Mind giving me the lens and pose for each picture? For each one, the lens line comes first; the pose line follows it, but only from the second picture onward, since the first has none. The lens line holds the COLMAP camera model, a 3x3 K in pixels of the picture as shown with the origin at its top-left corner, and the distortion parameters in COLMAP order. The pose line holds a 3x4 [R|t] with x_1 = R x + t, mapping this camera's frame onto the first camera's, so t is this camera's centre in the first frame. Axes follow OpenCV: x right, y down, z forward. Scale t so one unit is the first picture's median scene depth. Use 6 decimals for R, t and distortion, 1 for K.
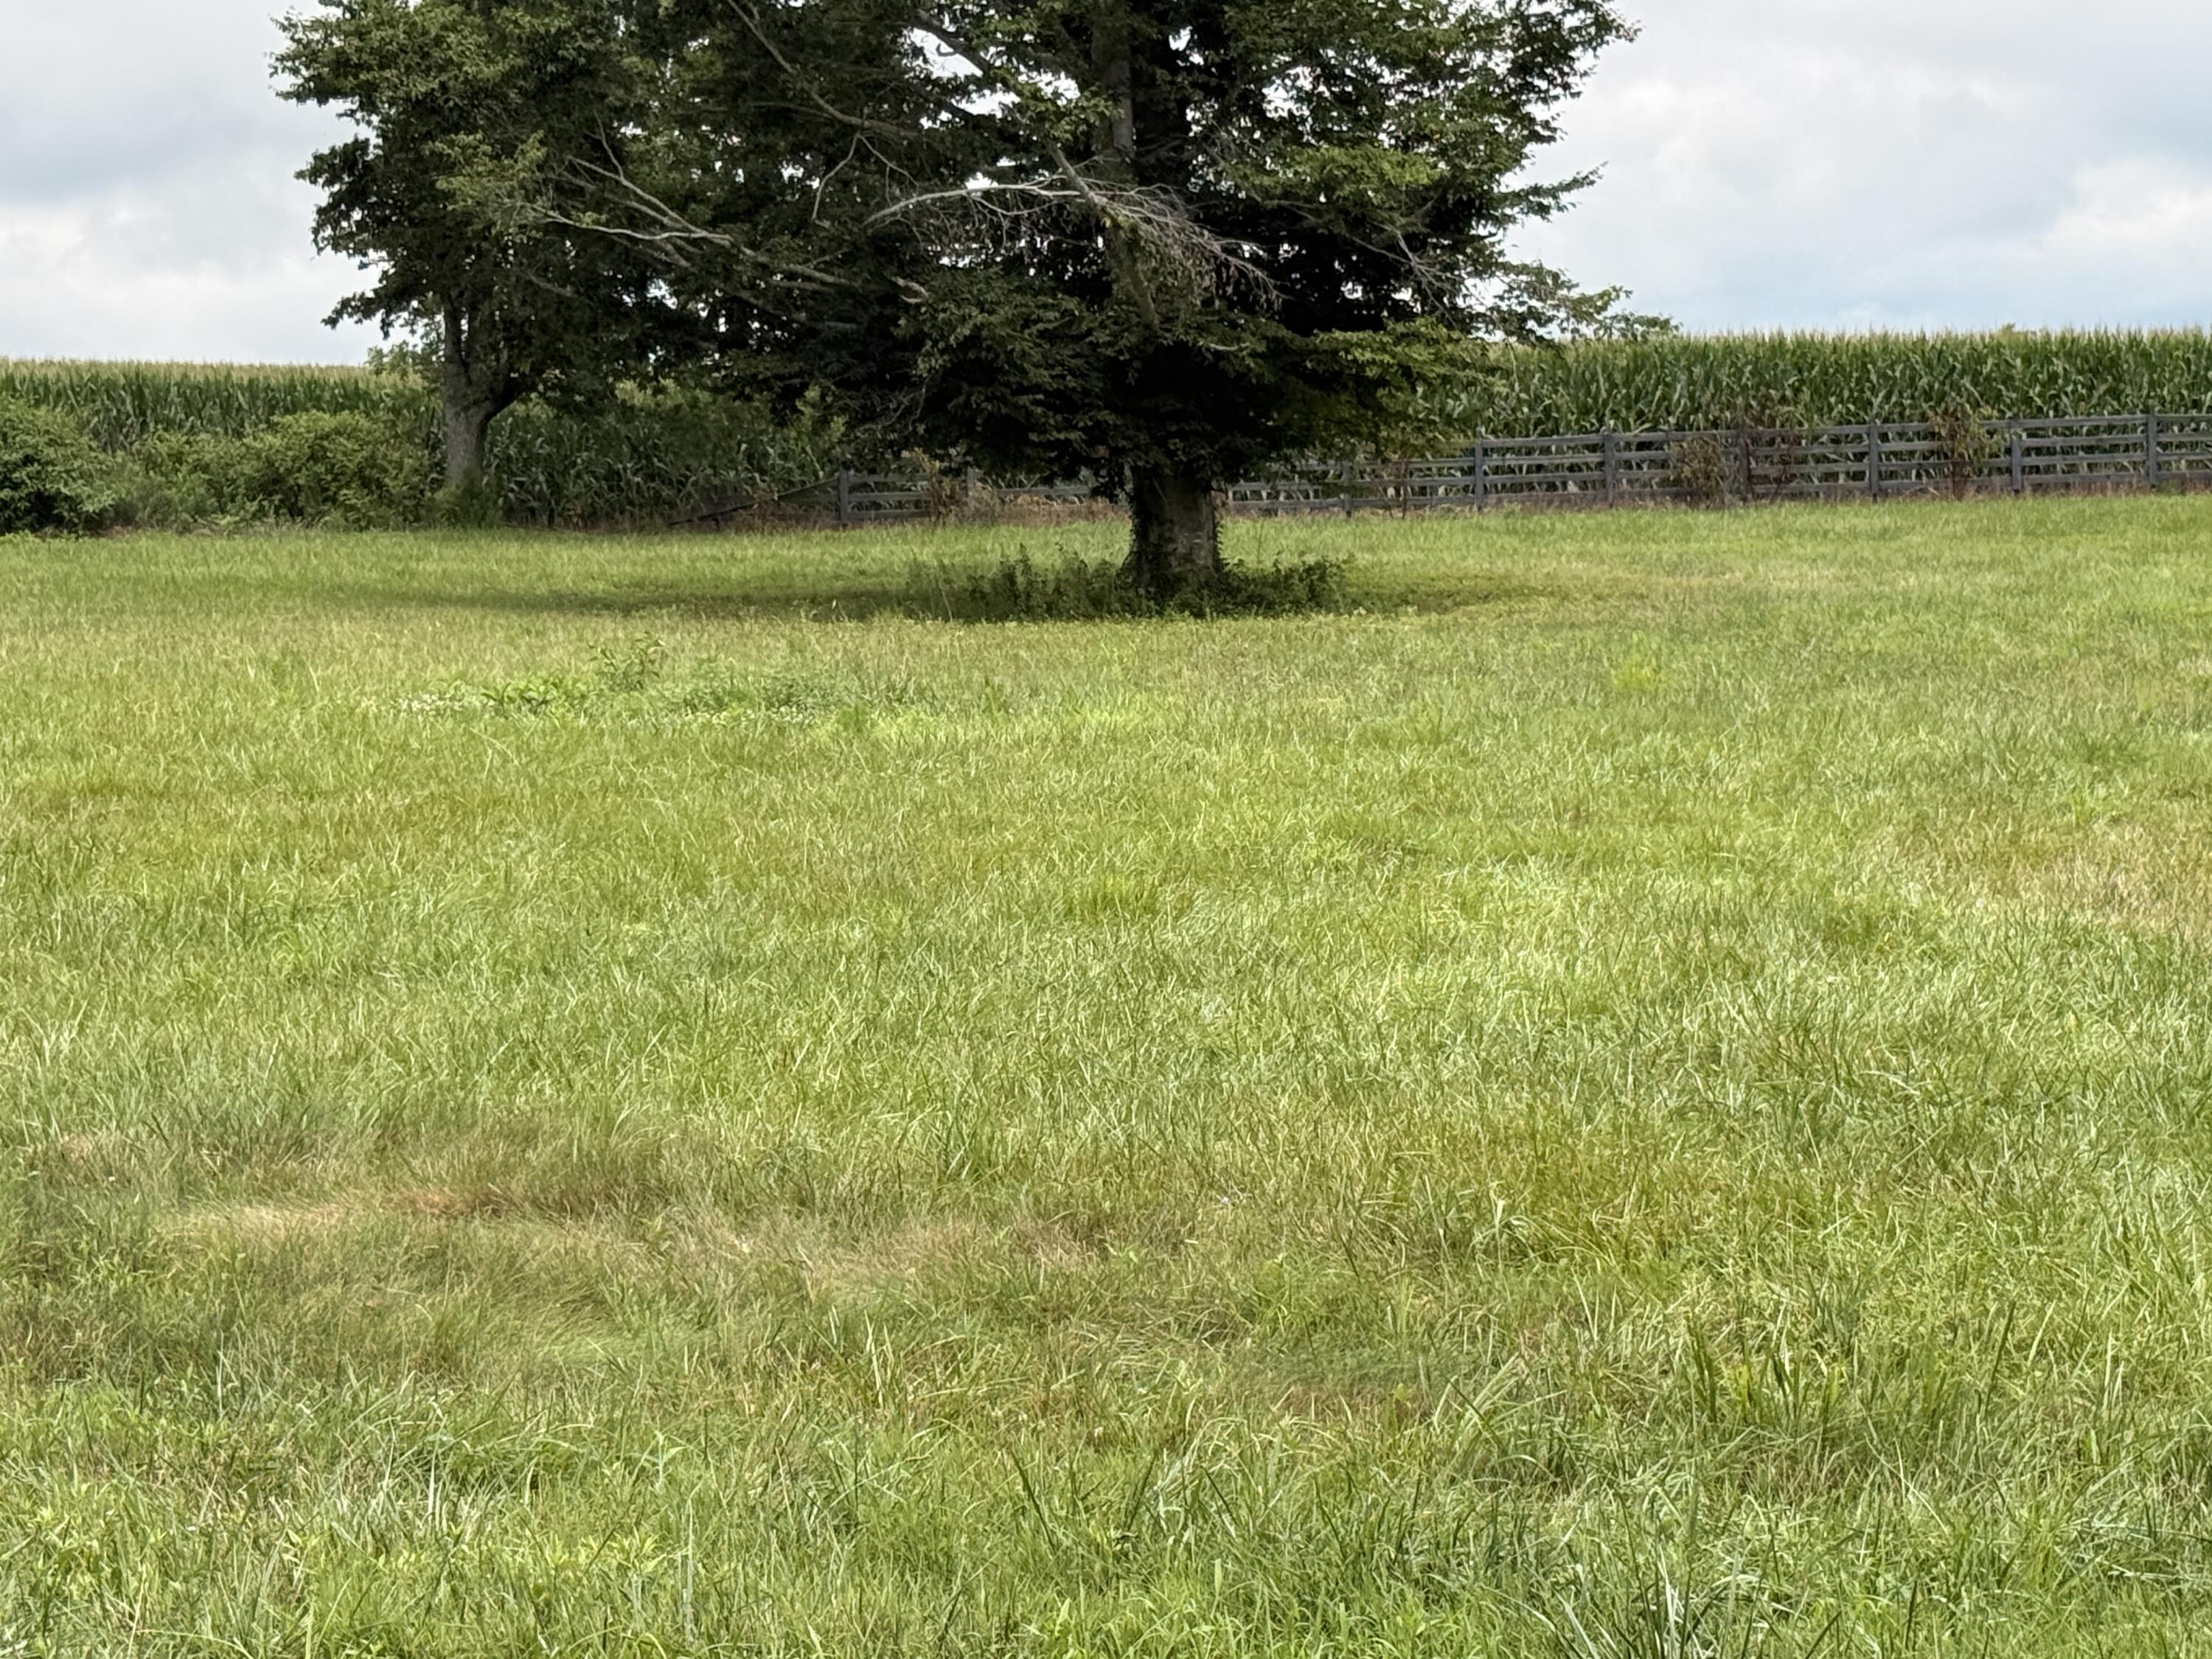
lens RADIAL K [[4603.3, 0, 1103.2], [0, 4603.3, 826.8], [0, 0, 1]] dist [0.101119, 0.000000]
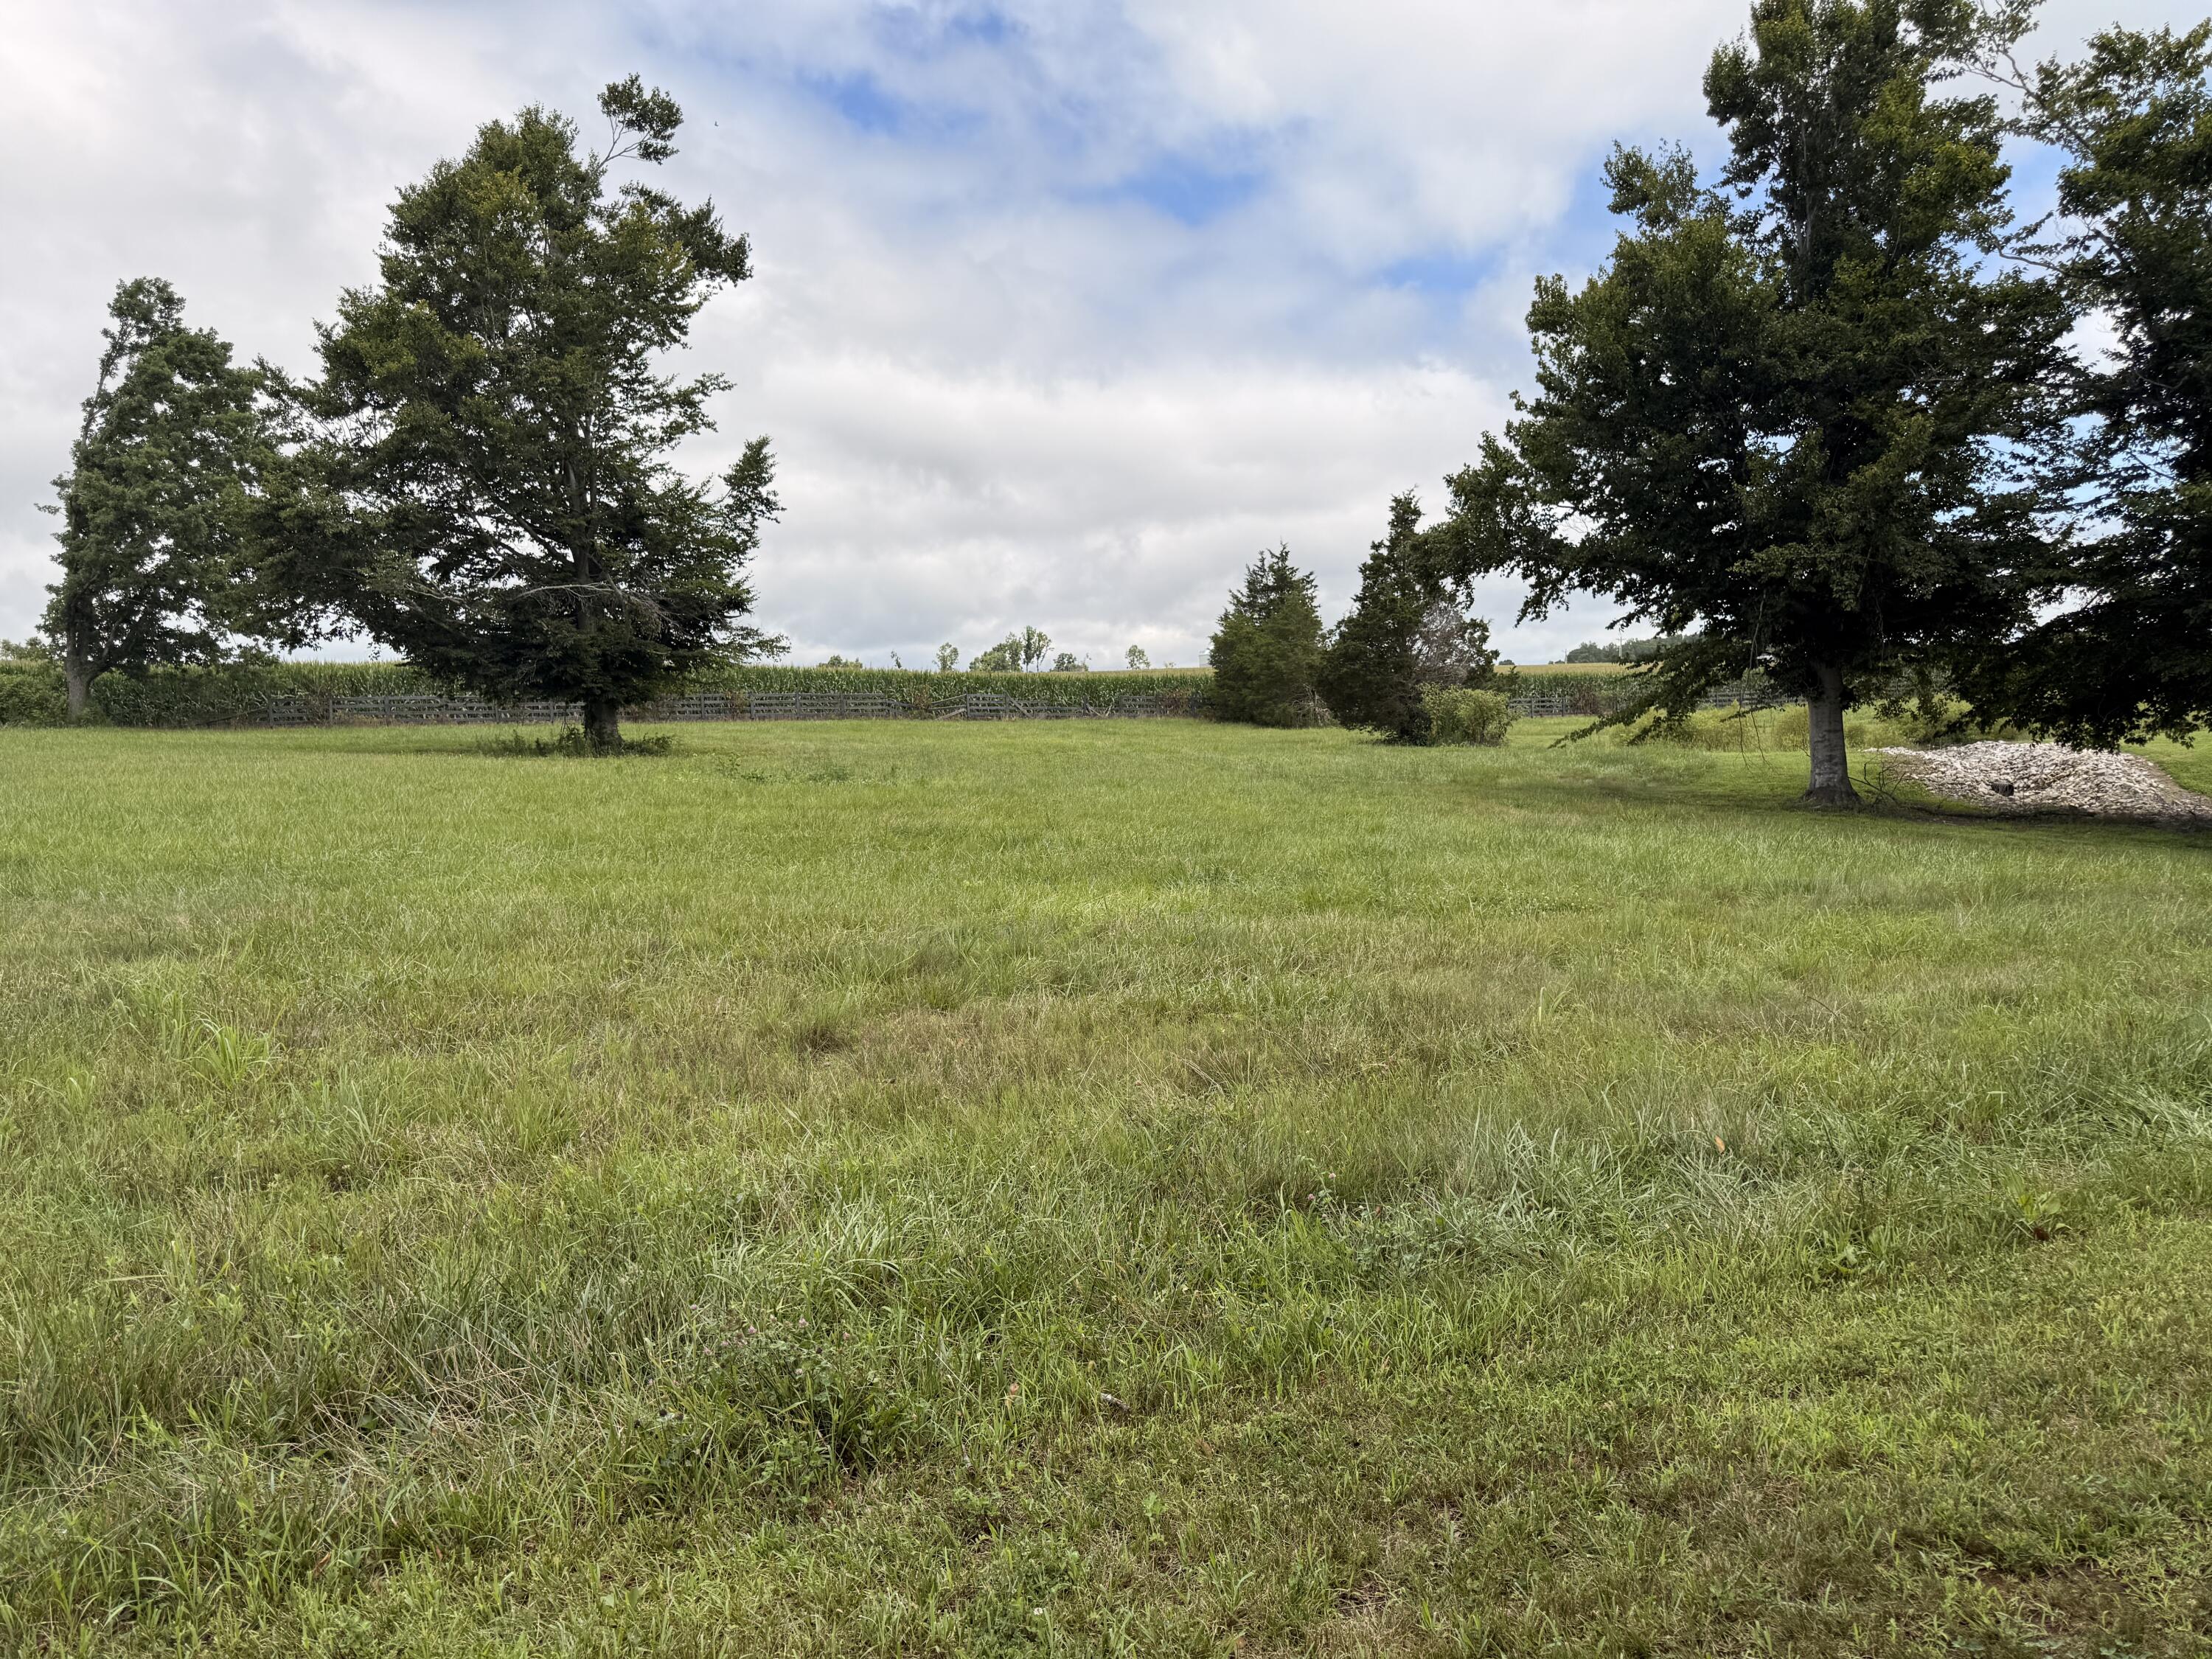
lens RADIAL K [[1572.6, 0, 1116.4], [0, 1572.6, 821.8], [0, 0, 1]] dist [0.033718, -0.042391]
pose [[0.813026, -0.028110, 0.581549, -0.266492], [0.038175, 0.999258, -0.005070, 0.005924], [-0.580975, 0.026322, 0.813496, 0.120519]]
